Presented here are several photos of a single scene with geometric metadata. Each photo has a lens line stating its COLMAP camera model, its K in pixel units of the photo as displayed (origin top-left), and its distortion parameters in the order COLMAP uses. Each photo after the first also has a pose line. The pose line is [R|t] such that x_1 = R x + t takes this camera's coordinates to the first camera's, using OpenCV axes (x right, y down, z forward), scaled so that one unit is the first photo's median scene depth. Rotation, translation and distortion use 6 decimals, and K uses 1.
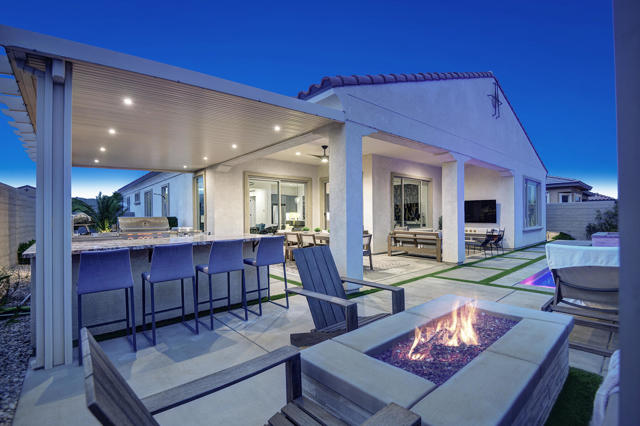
lens RADIAL K [[293.1, 0, 320.0], [0, 293.1, 213.0], [0, 0, 1]] dist [-0.000125, -0.000184]
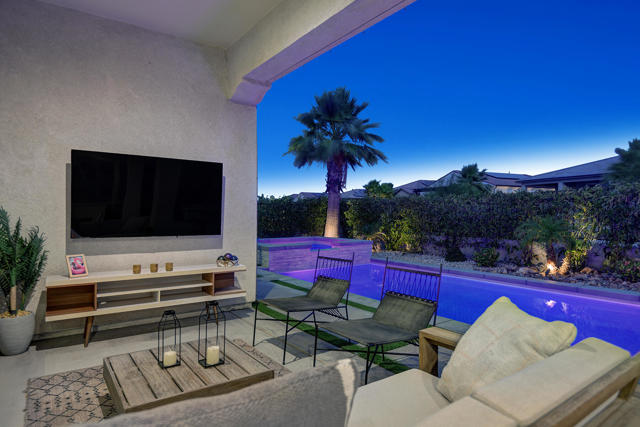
lens RADIAL K [[383.9, 0, 320.6], [0, 383.9, 216.8], [0, 0, 1]] dist [0.001894, -0.000308]
pose [[0.093300, 0.005821, 0.995621, 0.249292], [-0.007792, 0.999957, -0.005116, 0.021584], [-0.995608, -0.007281, 0.093342, 1.155095]]
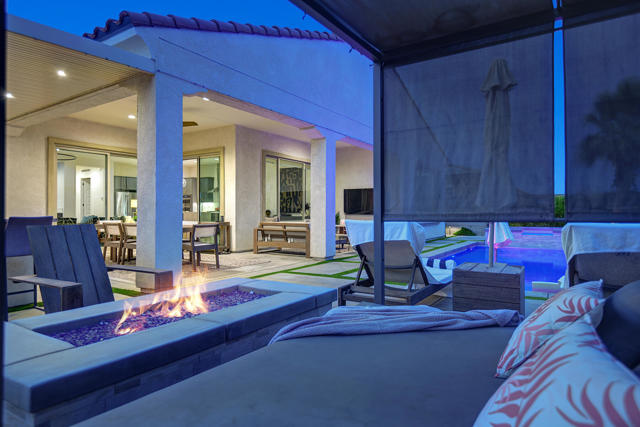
lens RADIAL K [[383.9, 0, 320.6], [0, 383.9, 216.8], [0, 0, 1]] dist [0.001894, -0.000308]
pose [[0.961458, 0.004741, 0.274912, 0.136089], [-0.010613, 0.999746, 0.019876, 0.026776], [-0.274748, -0.022028, 0.961264, -0.065426]]
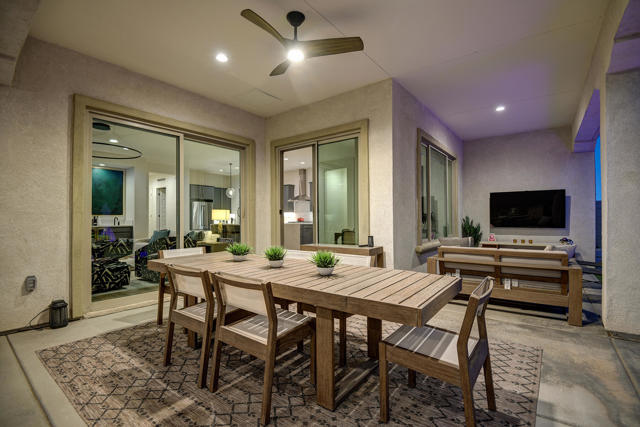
lens RADIAL K [[304.3, 0, 319.6], [0, 304.3, 216.2], [0, 0, 1]] dist [-0.003862, -0.001077]
pose [[0.982249, 0.003629, 0.187547, -0.021784], [-0.003641, 0.999993, -0.000283, 0.015938], [-0.187547, -0.000405, 0.982256, 0.657828]]
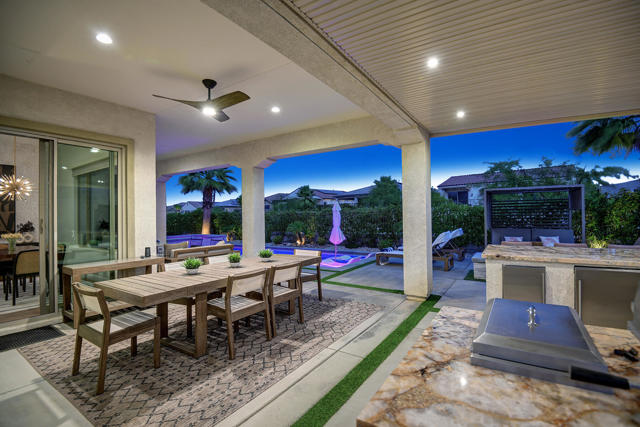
lens RADIAL K [[293.1, 0, 320.0], [0, 293.1, 213.5], [0, 0, 1]] dist [-0.000125, -0.000184]
pose [[-0.272846, 0.025495, 0.961720, -0.540236], [0.017130, 0.999619, -0.021640, 0.004153], [-0.961905, 0.010570, -0.273179, 1.024702]]
